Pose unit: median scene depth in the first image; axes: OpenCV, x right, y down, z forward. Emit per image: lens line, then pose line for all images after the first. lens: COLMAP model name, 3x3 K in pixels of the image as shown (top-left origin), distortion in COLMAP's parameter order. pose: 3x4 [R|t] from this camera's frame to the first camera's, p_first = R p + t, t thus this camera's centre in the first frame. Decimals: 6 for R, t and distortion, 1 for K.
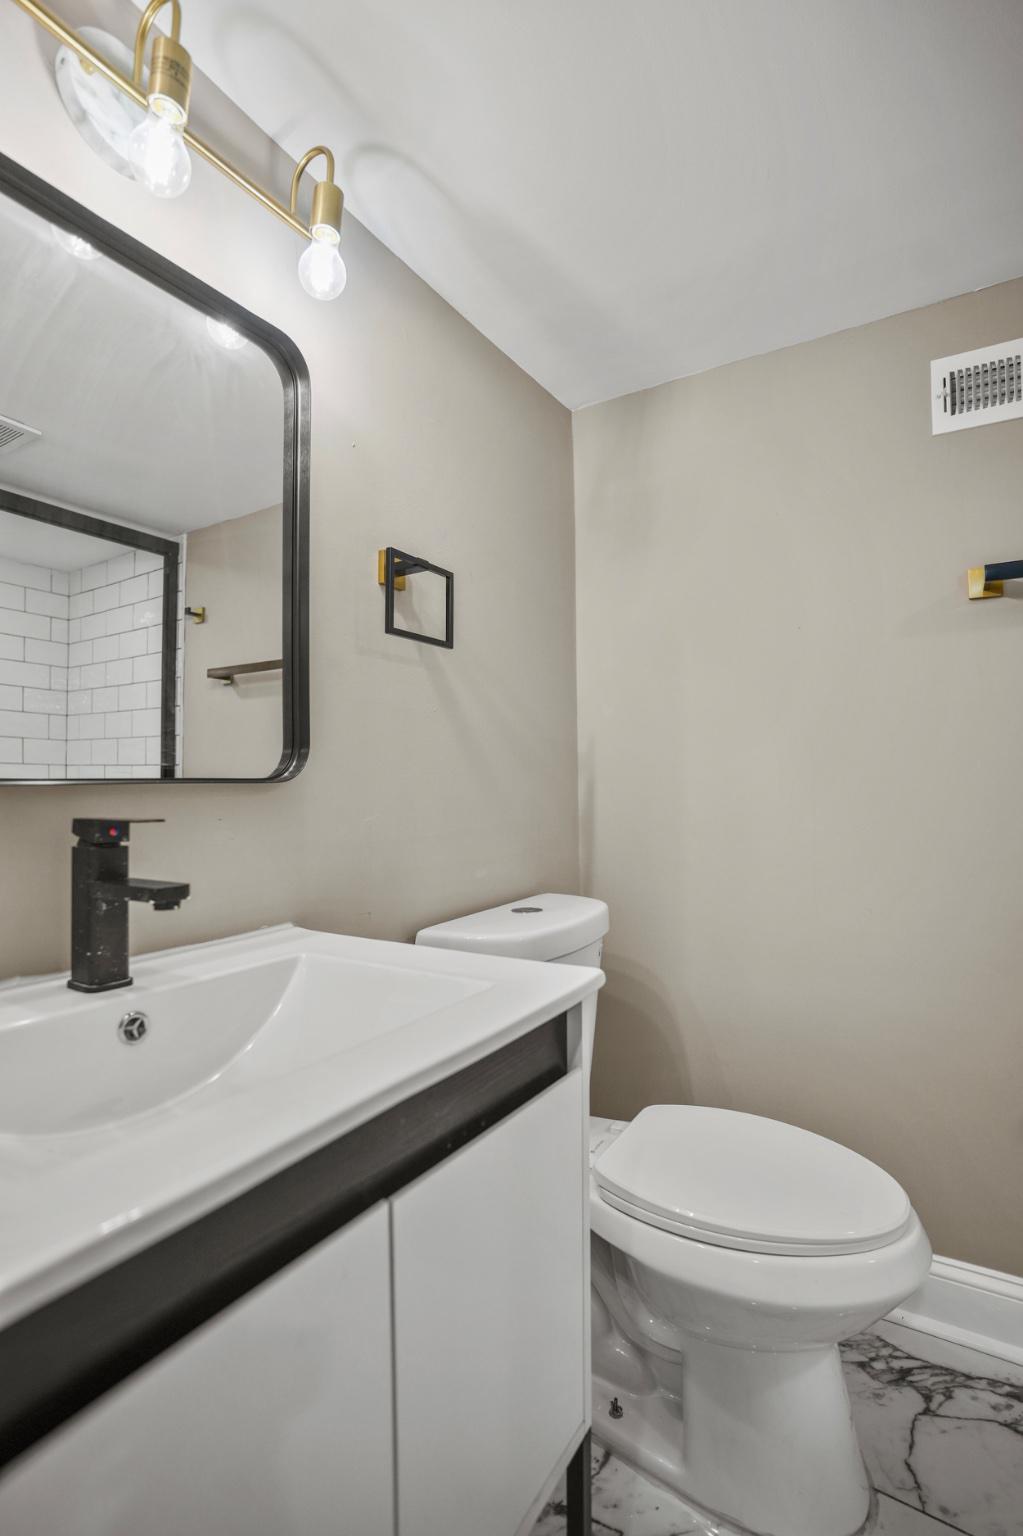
lens RADIAL K [[717.4, 0, 503.9], [0, 717.4, 760.8], [0, 0, 1]] dist [-0.073259, 0.031263]
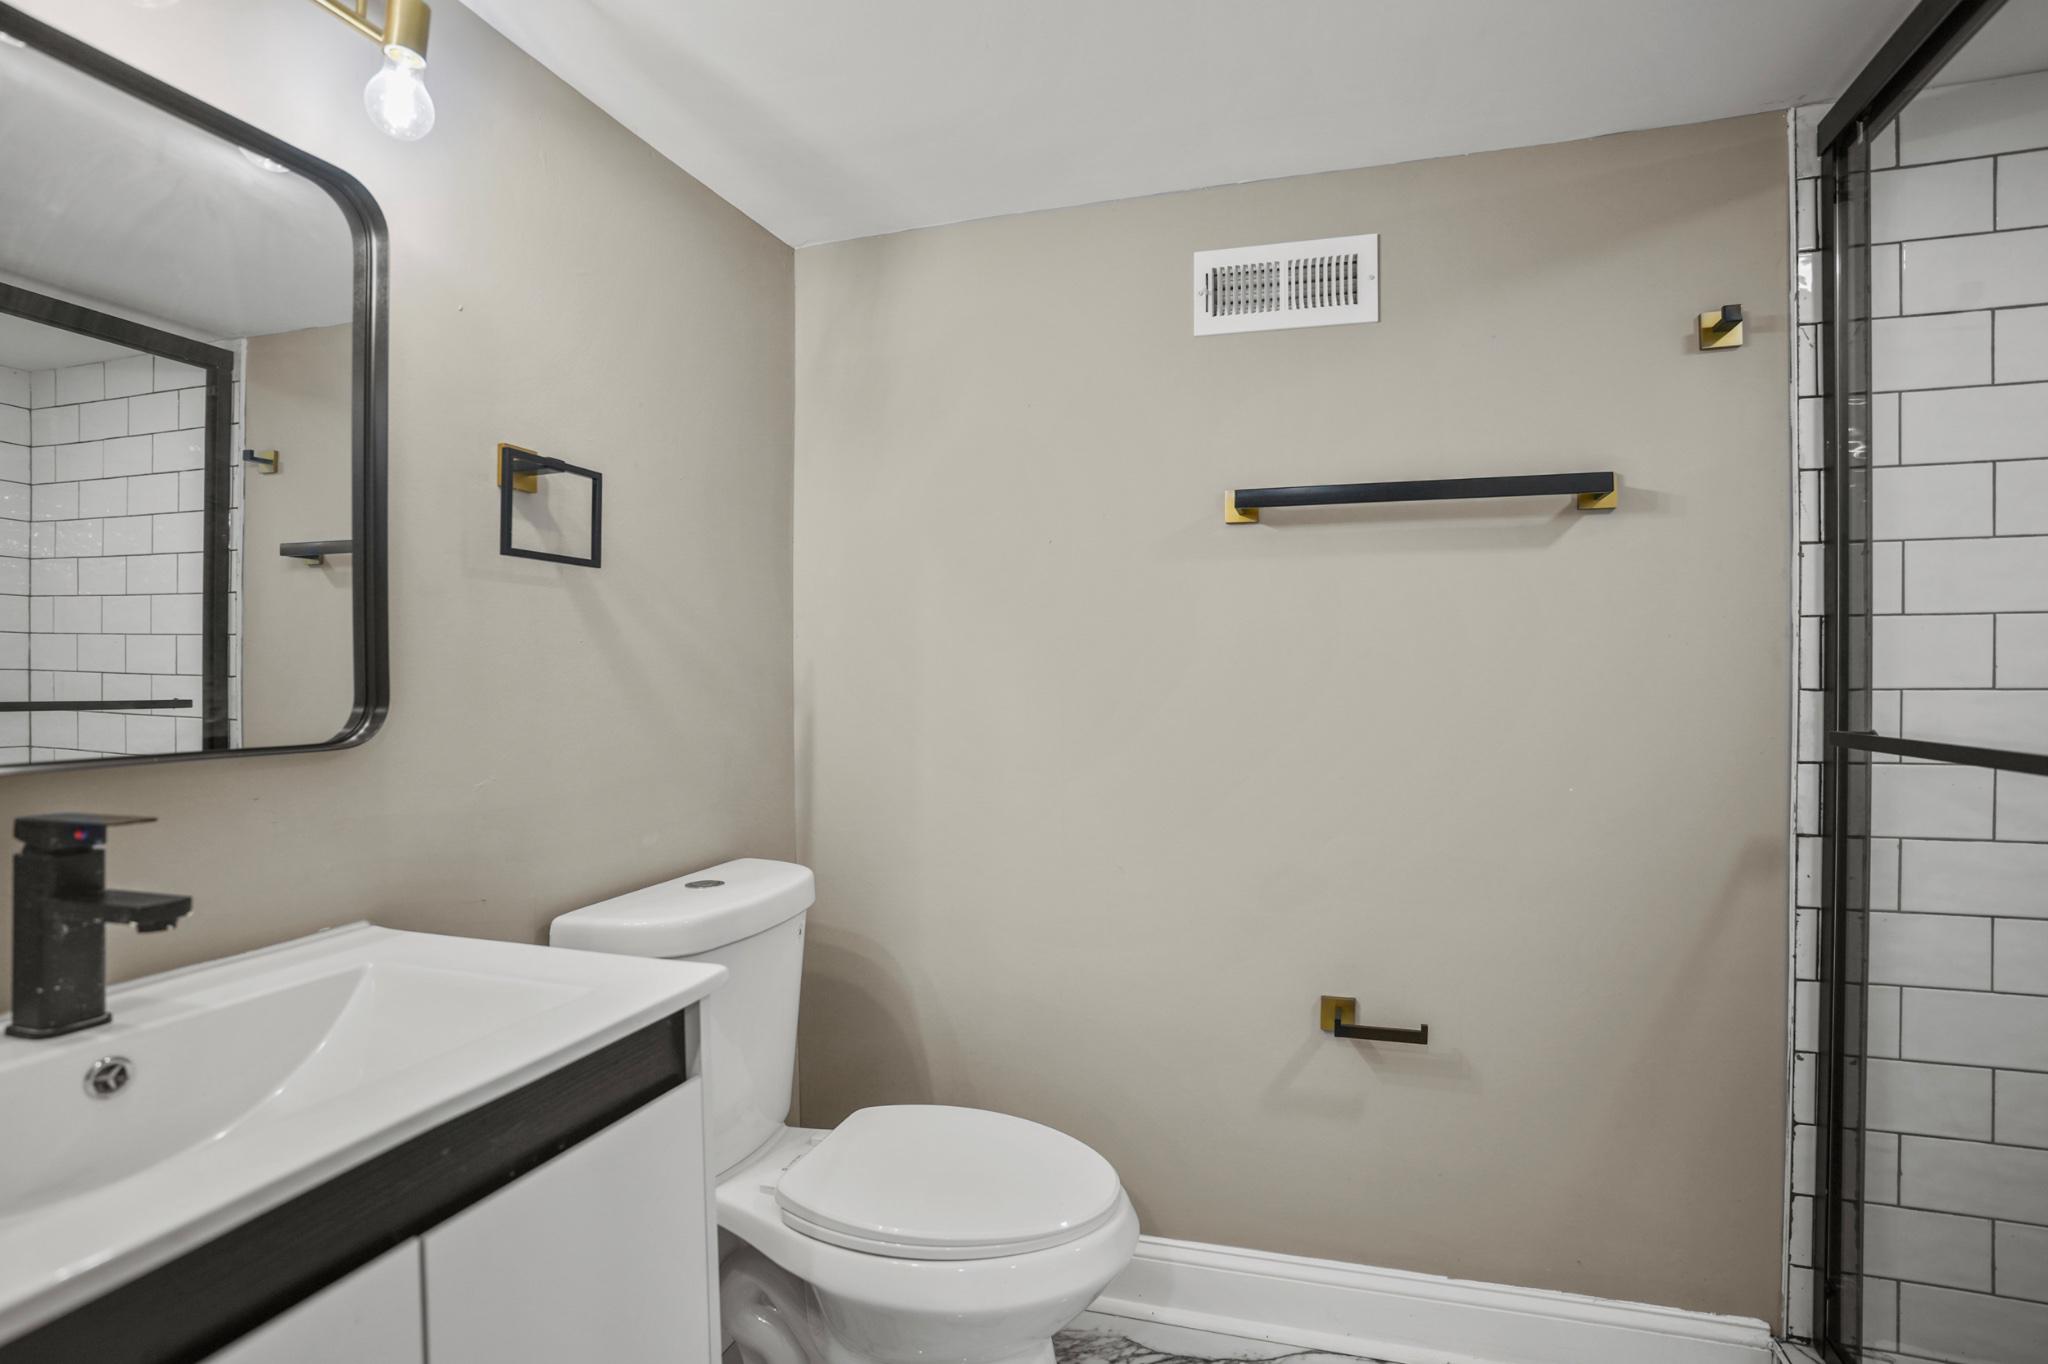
lens RADIAL K [[956.5, 0, 1017.0], [0, 956.5, 682.4], [0, 0, 1]] dist [-0.073259, 0.031263]
pose [[0.966565, 0.009958, 0.256227, 0.113461], [-0.017110, 0.999523, 0.025699, -0.064826], [-0.255849, -0.029224, 0.966275, -0.150593]]
